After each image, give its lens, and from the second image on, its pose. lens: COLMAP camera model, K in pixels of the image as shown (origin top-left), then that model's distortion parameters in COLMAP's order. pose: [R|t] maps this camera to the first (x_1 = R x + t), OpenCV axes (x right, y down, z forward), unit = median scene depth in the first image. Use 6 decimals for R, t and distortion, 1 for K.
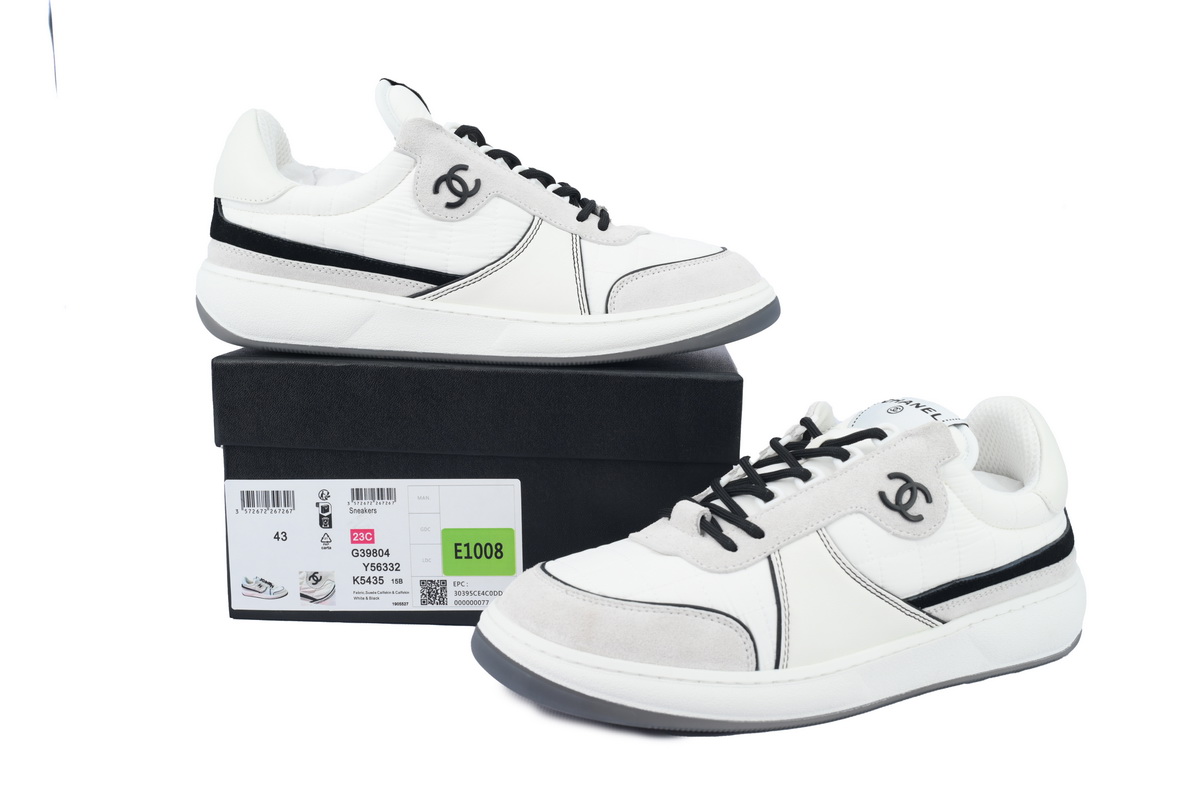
lens RADIAL K [[1101.8, 0, 595.2], [0, 1101.8, 396.8], [0, 0, 1]] dist [0.097059, 0.000000]
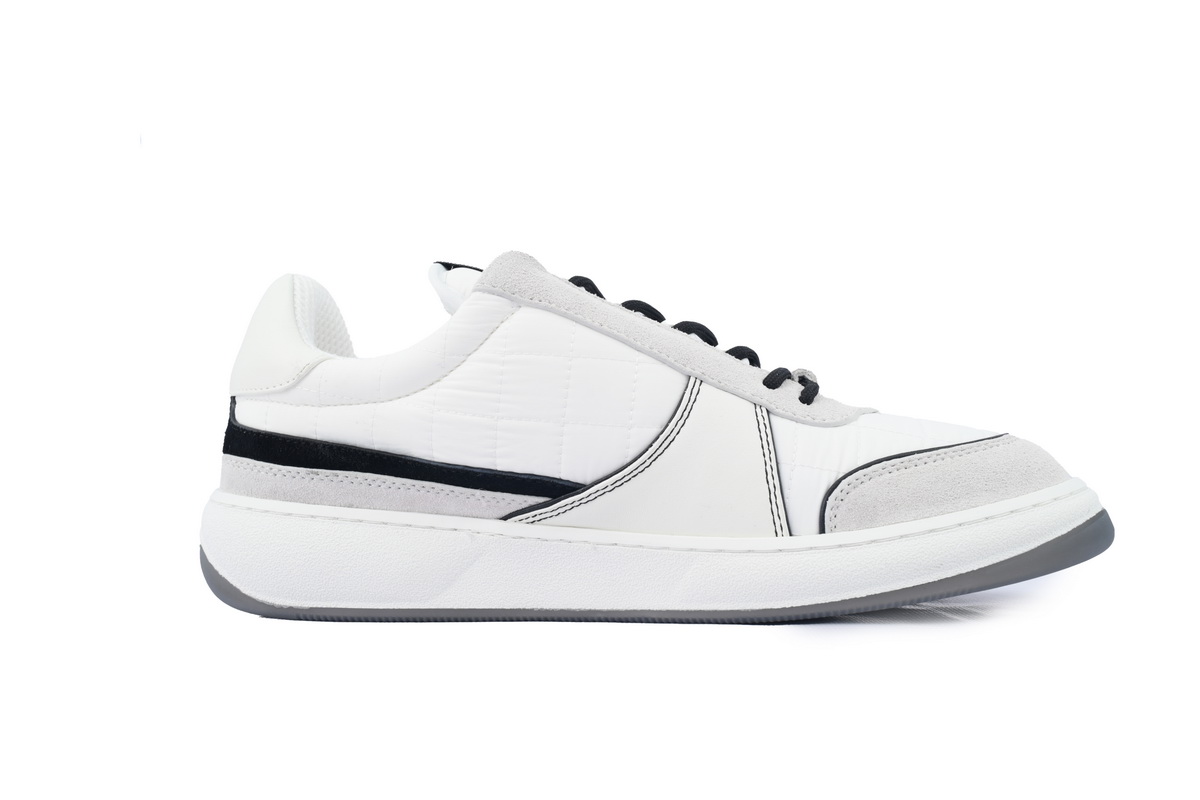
lens RADIAL K [[1001.2, 0, 593.8], [0, 1001.2, 402.7], [0, 0, 1]] dist [0.029324, 0.001205]
pose [[0.976978, -0.064891, -0.203232, 0.004504], [0.019956, 0.976239, -0.215775, -0.030531], [0.212405, 0.206752, 0.955059, 0.447049]]
